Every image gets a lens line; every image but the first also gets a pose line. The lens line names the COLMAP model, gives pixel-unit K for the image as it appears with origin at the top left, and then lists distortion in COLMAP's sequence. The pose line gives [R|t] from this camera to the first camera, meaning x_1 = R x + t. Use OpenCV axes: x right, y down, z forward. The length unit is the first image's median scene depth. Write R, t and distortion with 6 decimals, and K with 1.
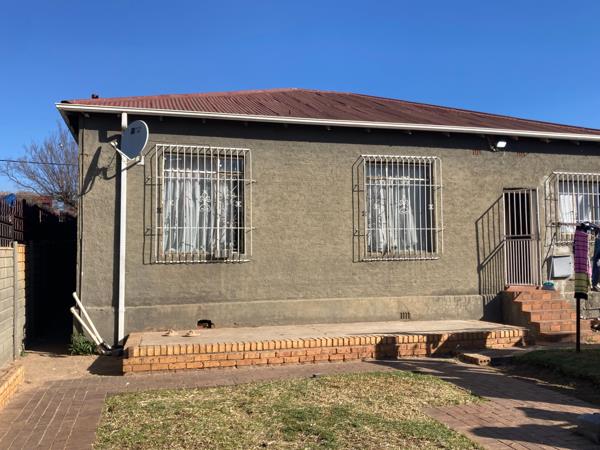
lens RADIAL K [[566.2, 0, 300.0], [0, 566.2, 225.0], [0, 0, 1]] dist [0.040650, -0.016347]
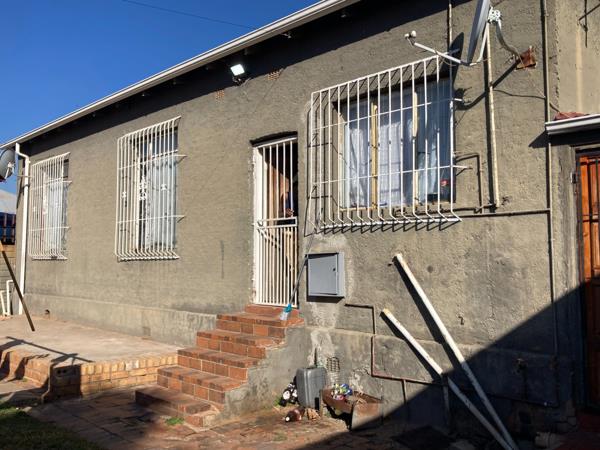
lens RADIAL K [[566.2, 0, 300.0], [0, 566.2, 225.0], [0, 0, 1]] dist [0.040650, -0.016347]
pose [[0.477849, -0.042318, -0.877422, 0.900677], [0.055147, 0.998314, -0.018115, 0.037051], [0.876709, -0.039731, 0.479377, 0.757458]]
